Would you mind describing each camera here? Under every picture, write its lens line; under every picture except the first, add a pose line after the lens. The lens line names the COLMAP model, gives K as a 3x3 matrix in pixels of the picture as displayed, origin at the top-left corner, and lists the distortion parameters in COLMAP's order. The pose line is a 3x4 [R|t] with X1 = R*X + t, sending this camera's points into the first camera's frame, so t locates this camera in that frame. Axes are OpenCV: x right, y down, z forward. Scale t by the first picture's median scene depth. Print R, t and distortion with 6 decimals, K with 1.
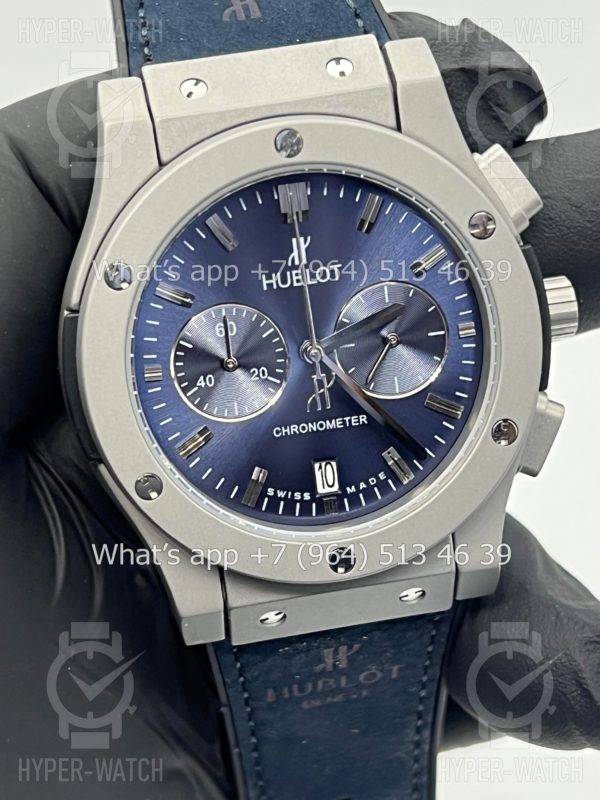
lens RADIAL K [[1783.5, 0, 300.0], [0, 1783.5, 400.0], [0, 0, 1]] dist [0.135079, 0.062994]
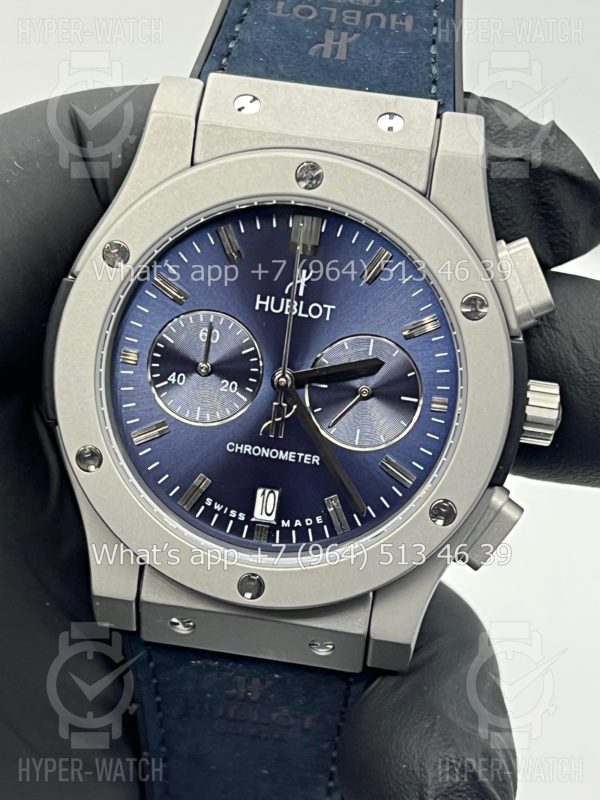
lens RADIAL K [[1789.5, 0, 300.0], [0, 1789.5, 400.0], [0, 0, 1]] dist [0.075859, -0.181068]
pose [[0.945630, 0.284446, -0.157716, 0.177540], [-0.291635, 0.956229, -0.023990, 0.005277], [0.143989, 0.068681, 0.987193, -0.005196]]
